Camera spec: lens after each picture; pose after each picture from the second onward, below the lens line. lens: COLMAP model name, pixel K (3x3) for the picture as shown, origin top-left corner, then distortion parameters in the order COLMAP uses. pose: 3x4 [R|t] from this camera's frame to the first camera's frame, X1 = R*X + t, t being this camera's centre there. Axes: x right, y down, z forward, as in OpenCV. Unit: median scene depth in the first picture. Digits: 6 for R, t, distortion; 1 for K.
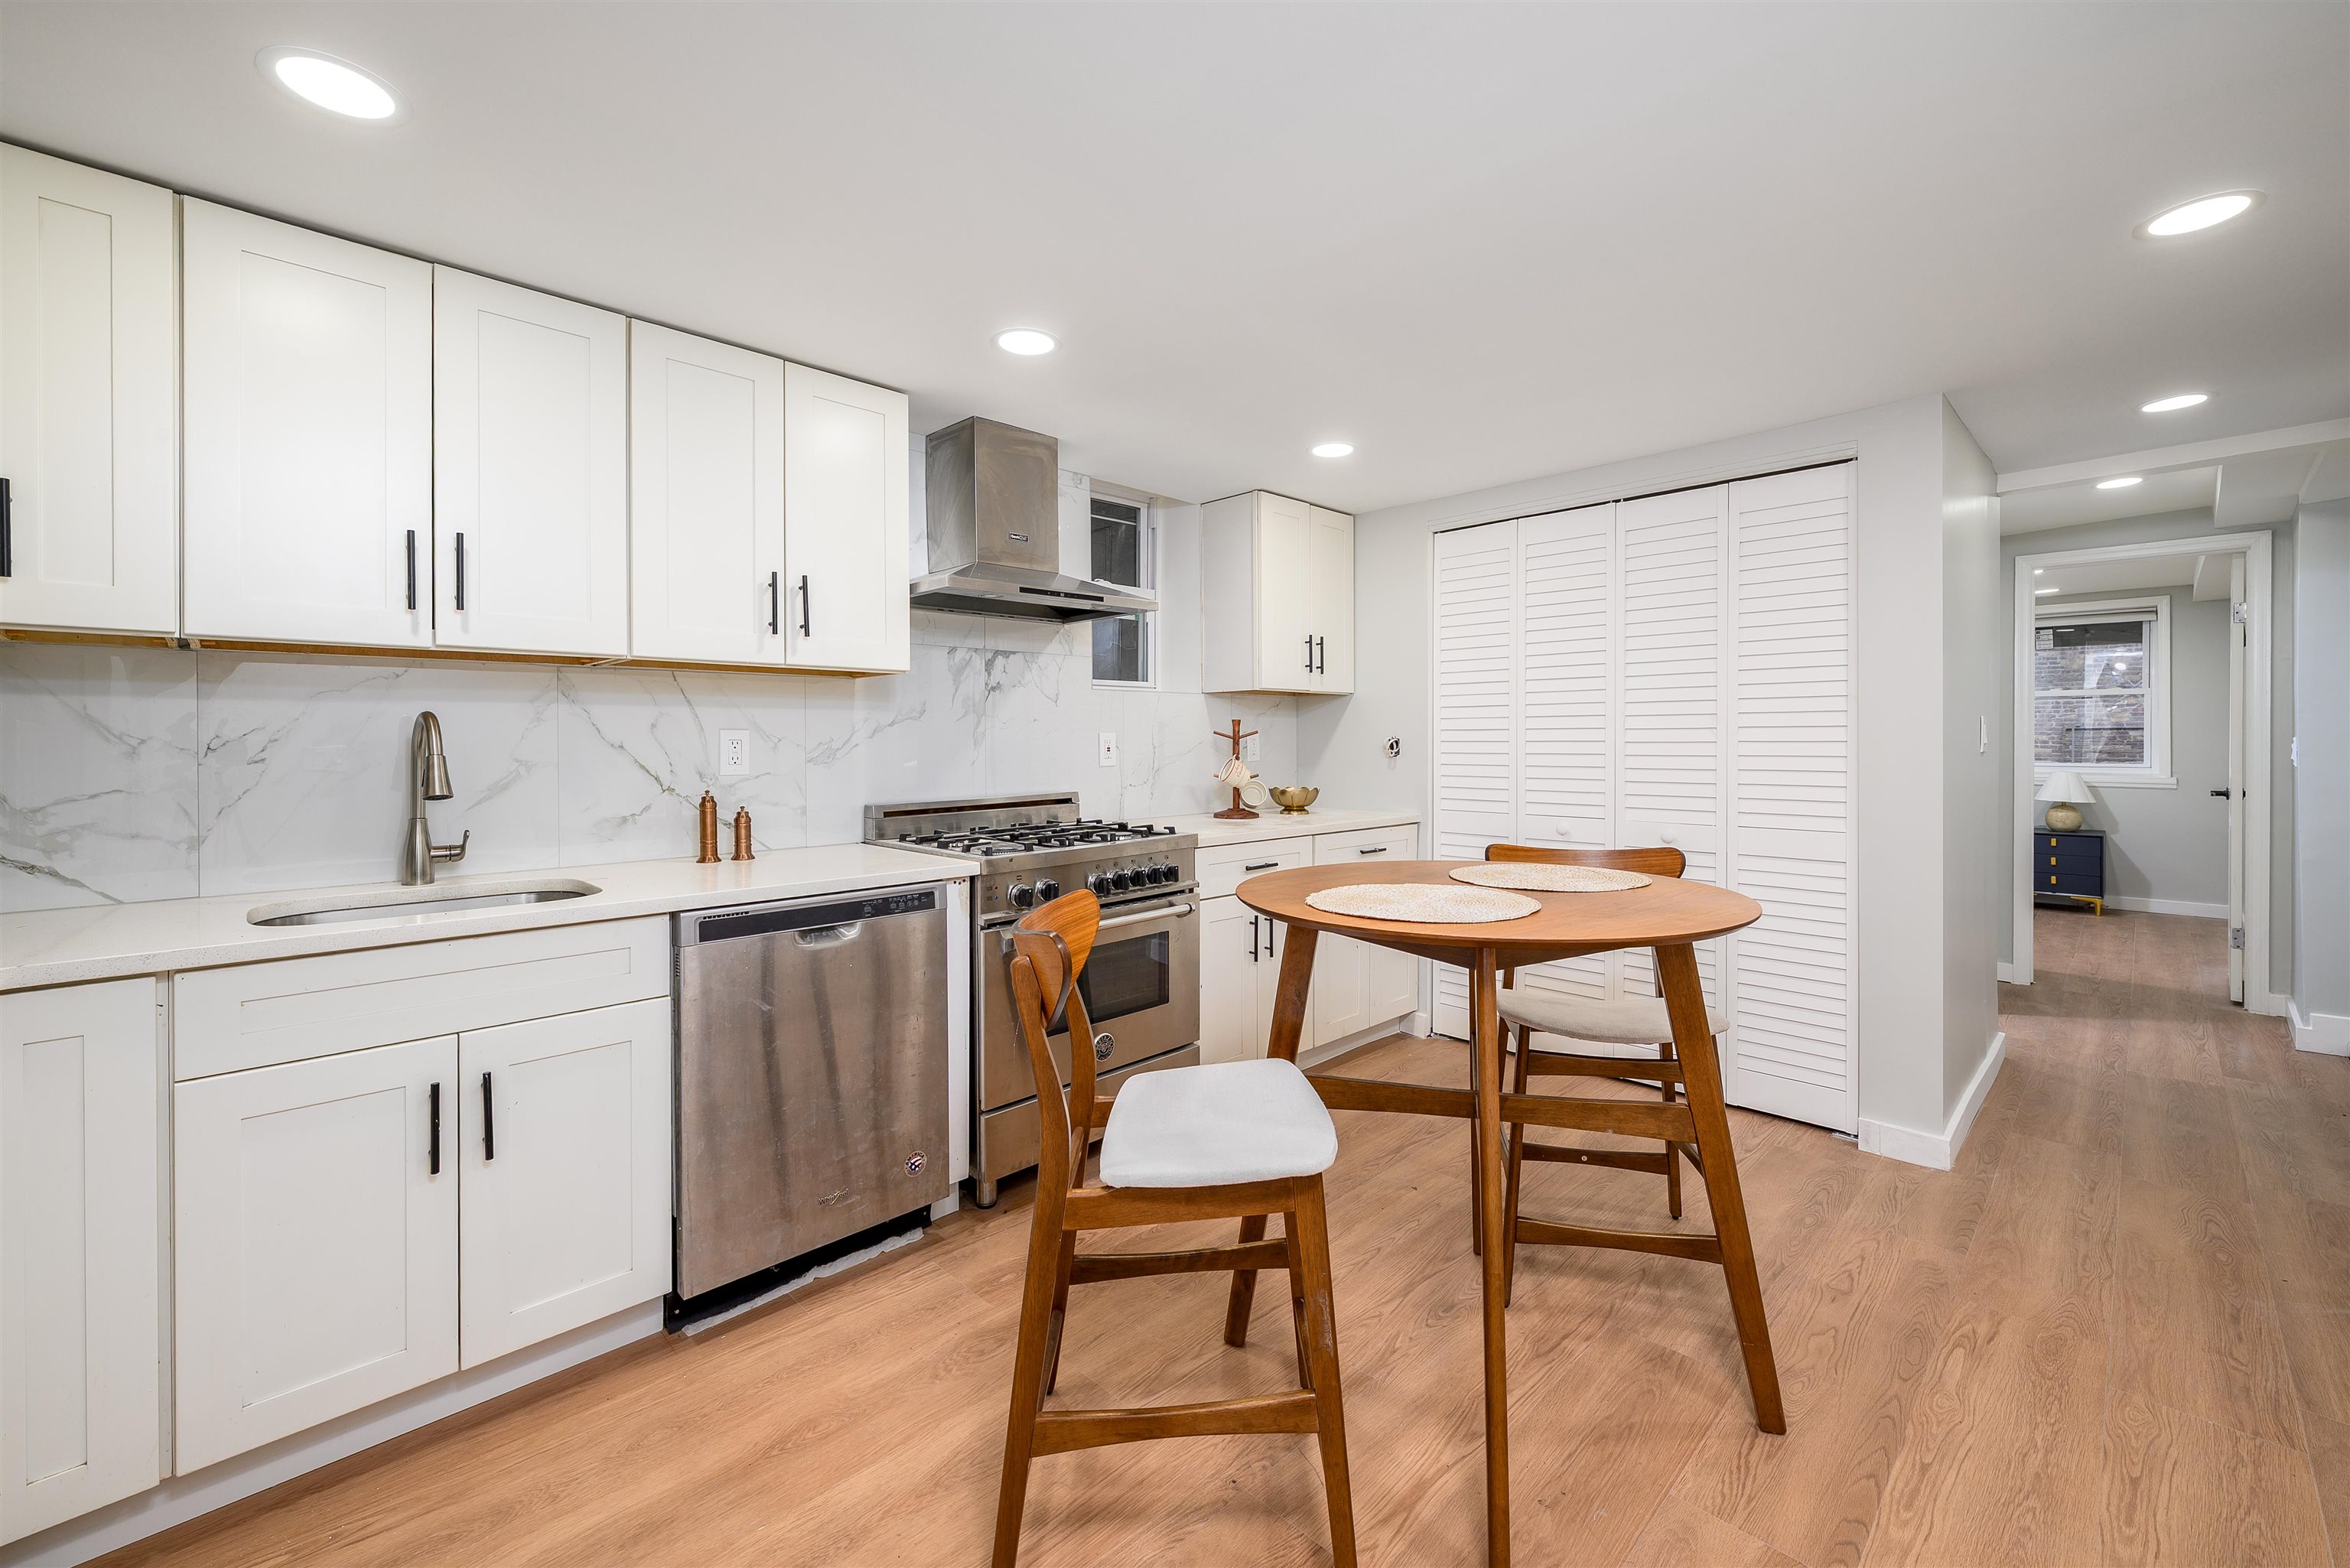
lens RADIAL K [[961.0, 0, 1179.0], [0, 961.0, 744.2], [0, 0, 1]] dist [-0.000475, -0.000761]
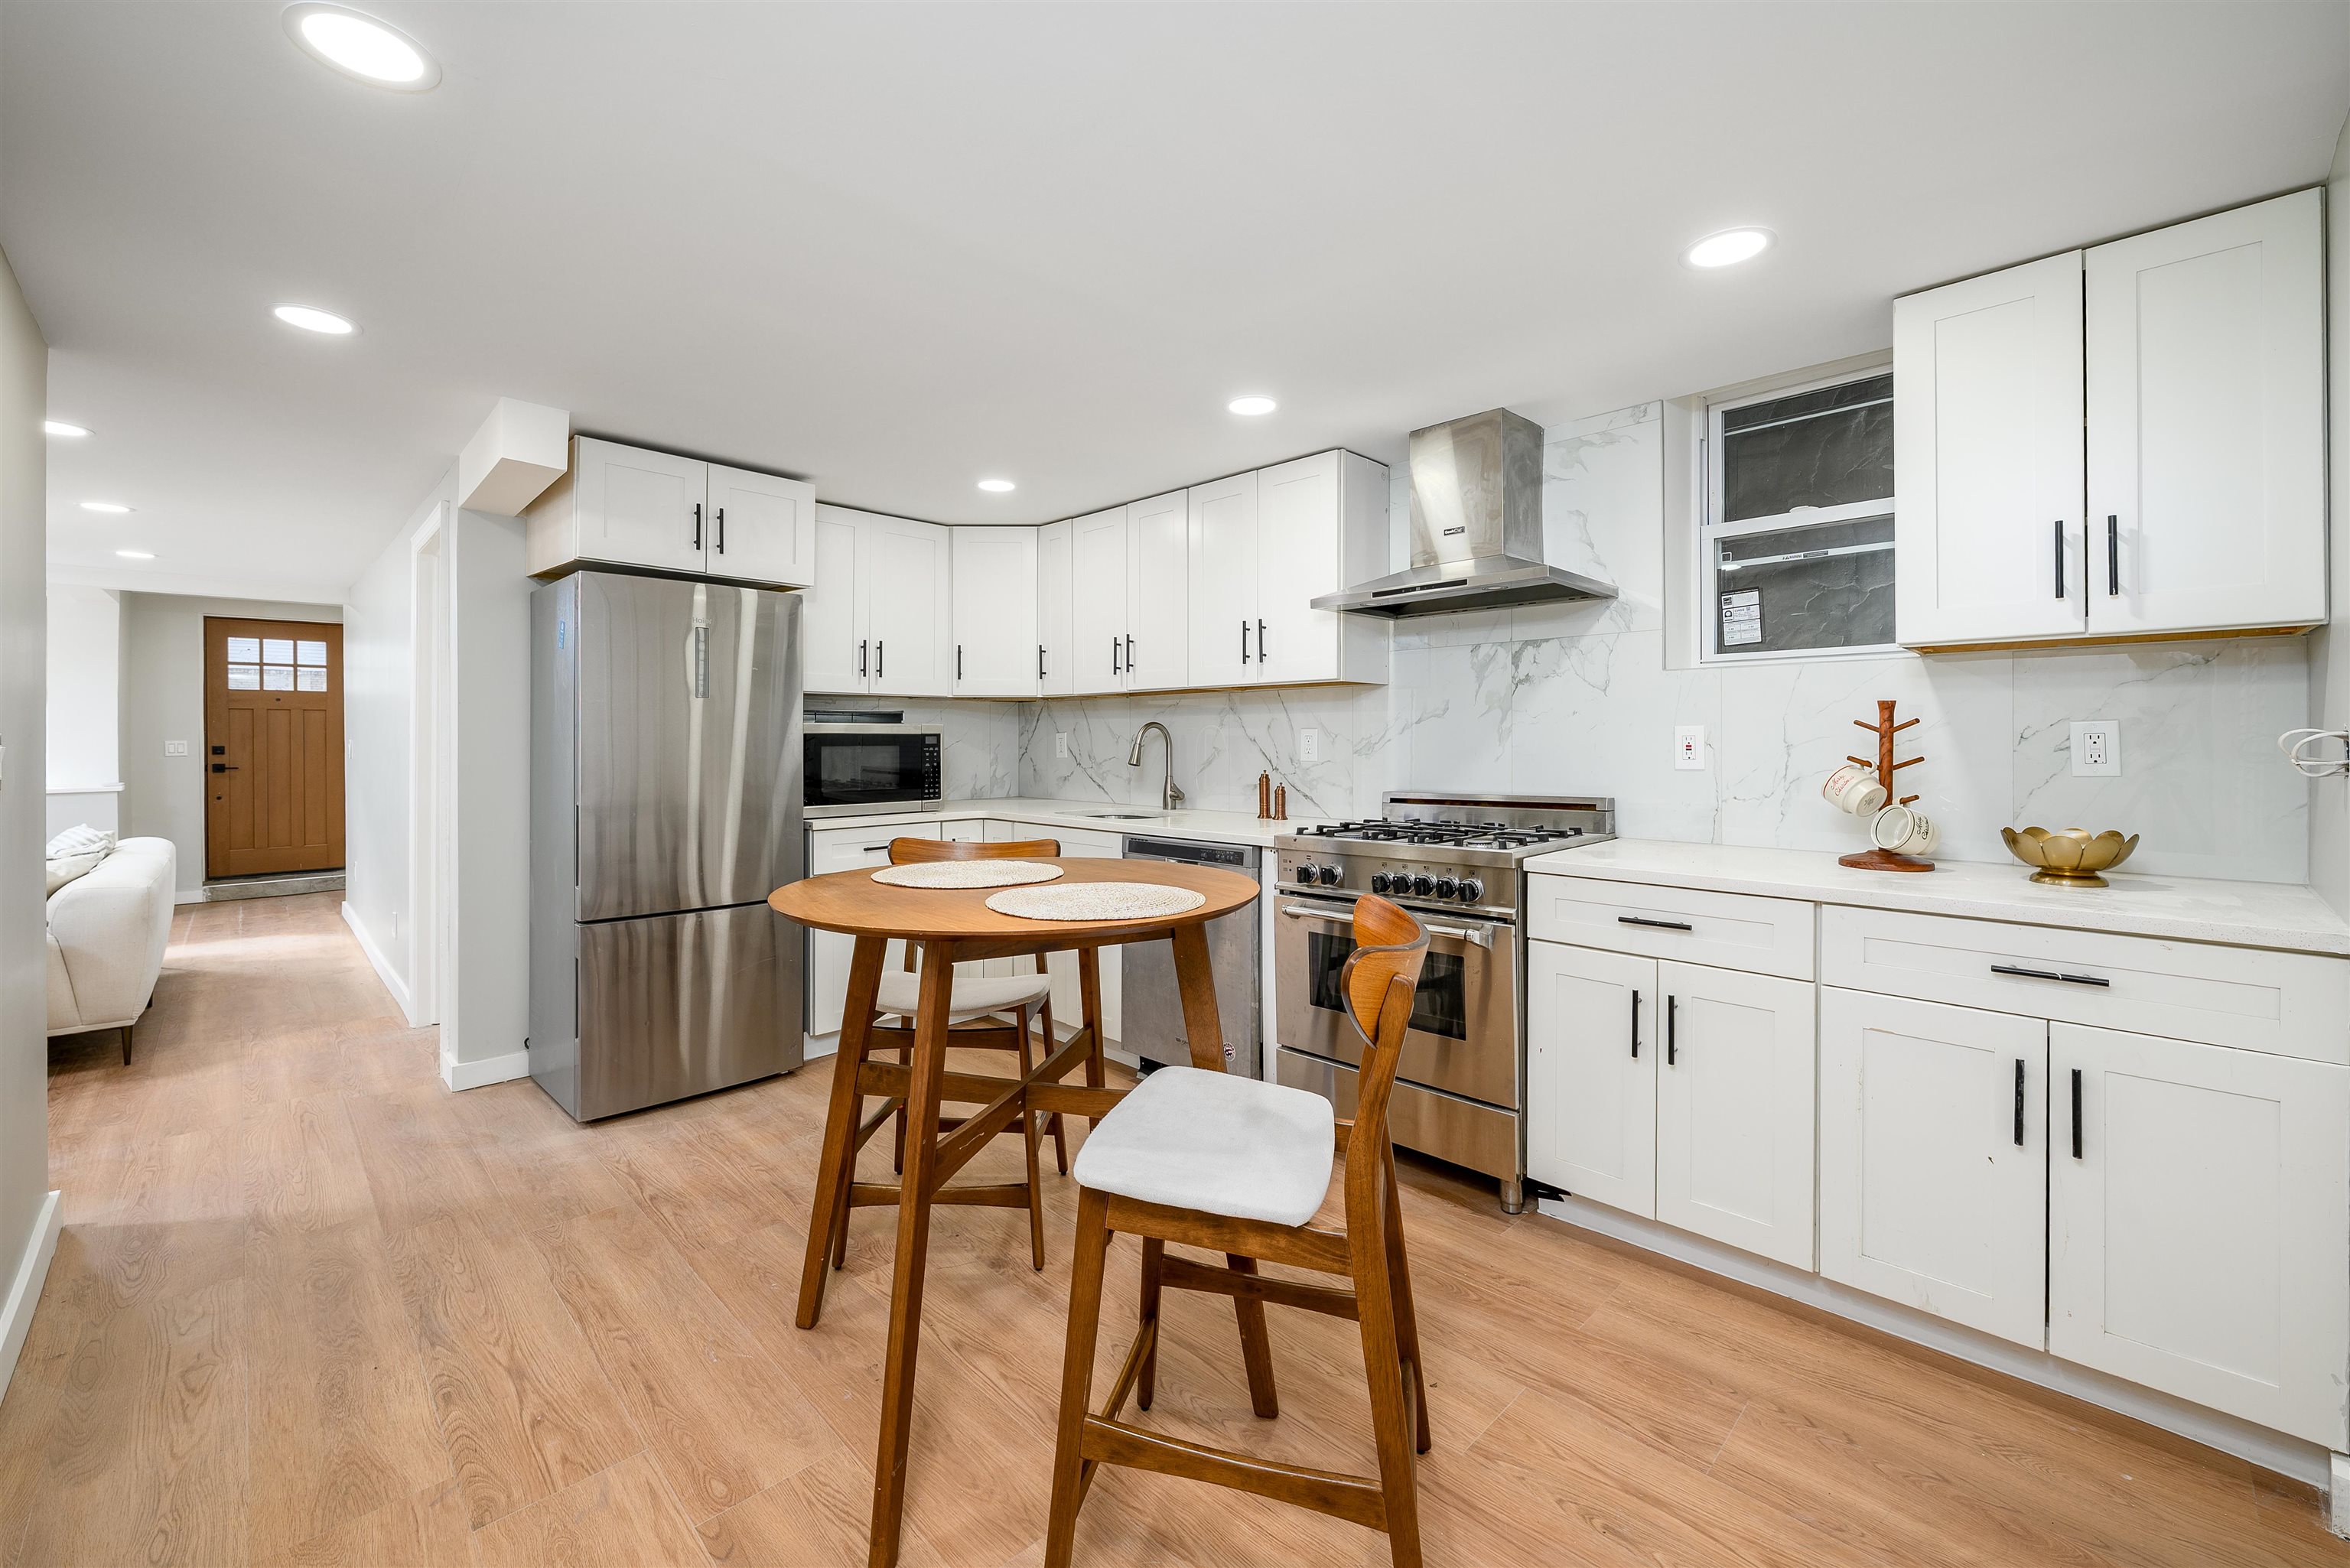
lens RADIAL K [[961.0, 0, 1170.7], [0, 961.0, 737.3], [0, 0, 1]] dist [-0.000475, -0.000761]
pose [[-0.009219, 0.001428, -0.999956, 0.955383], [-0.001595, 0.999998, 0.001442, -0.004430], [0.999956, 0.001609, -0.009217, 0.832920]]
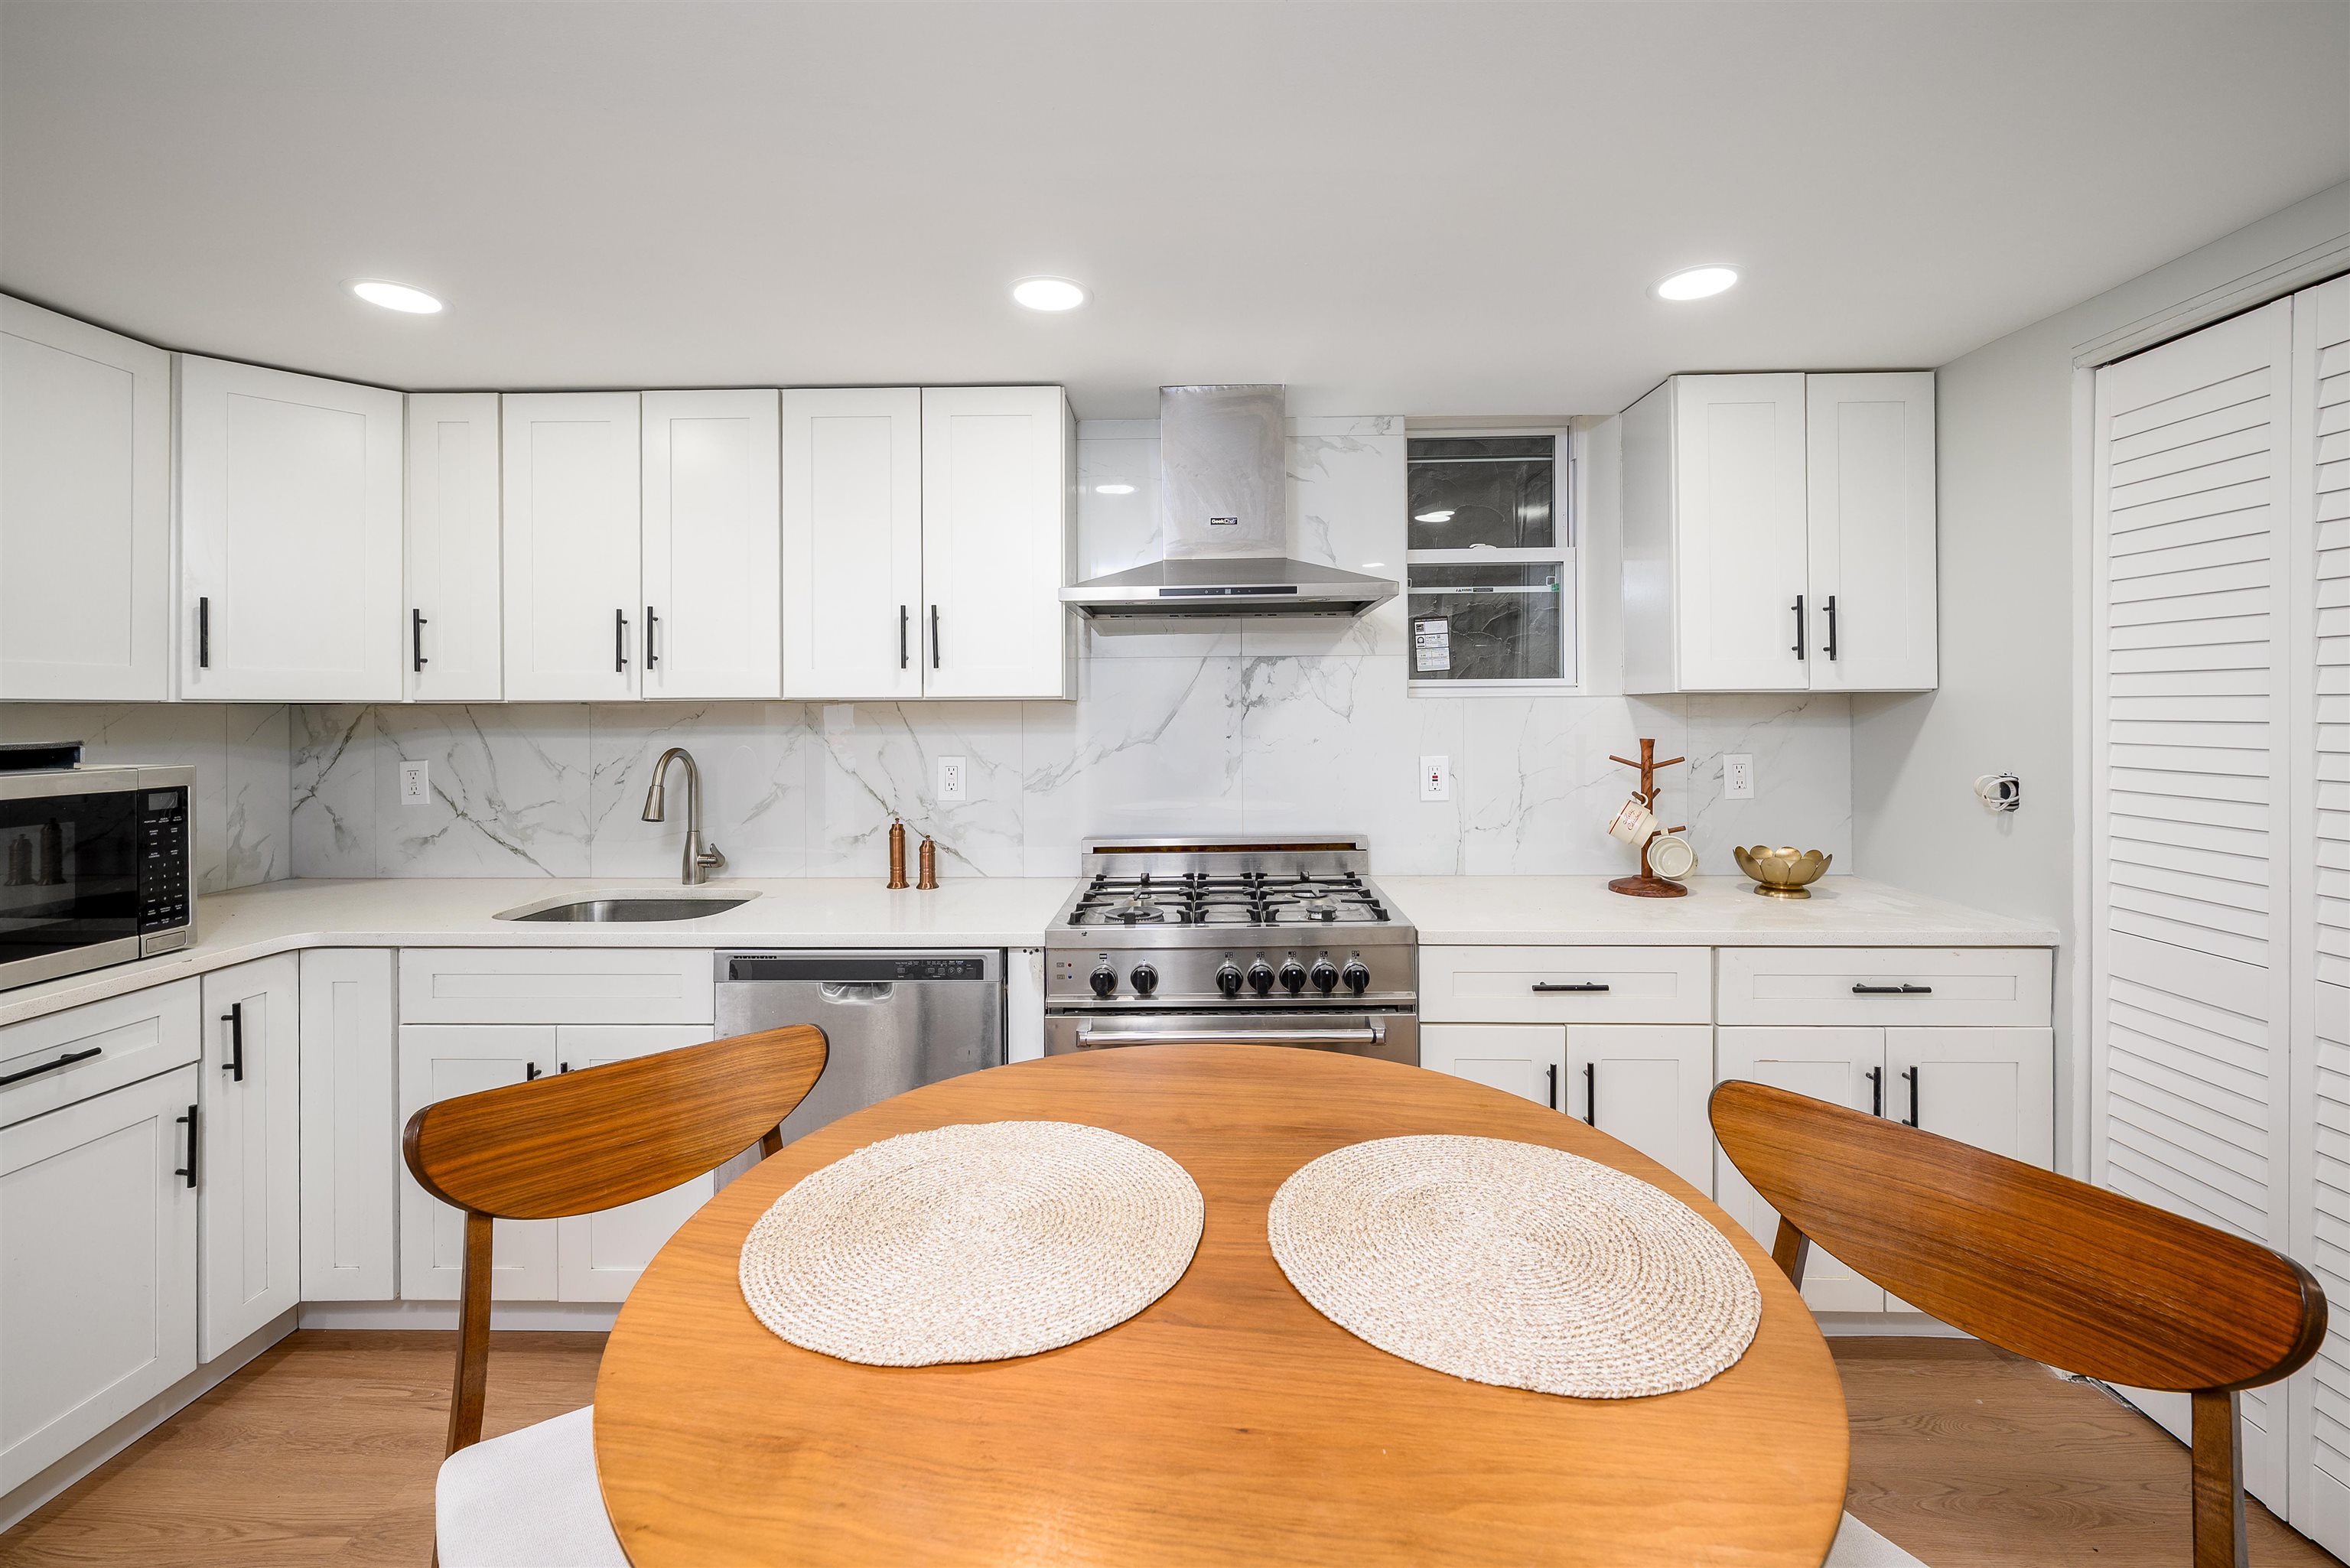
lens RADIAL K [[961.0, 0, 1179.3], [0, 961.0, 709.0], [0, 0, 1]] dist [-0.000475, -0.000761]
pose [[0.690198, 0.000515, -0.723620, 0.453086], [0.000251, 1.000000, 0.000951, -0.068026], [0.723620, -0.000838, 0.690198, 0.483230]]
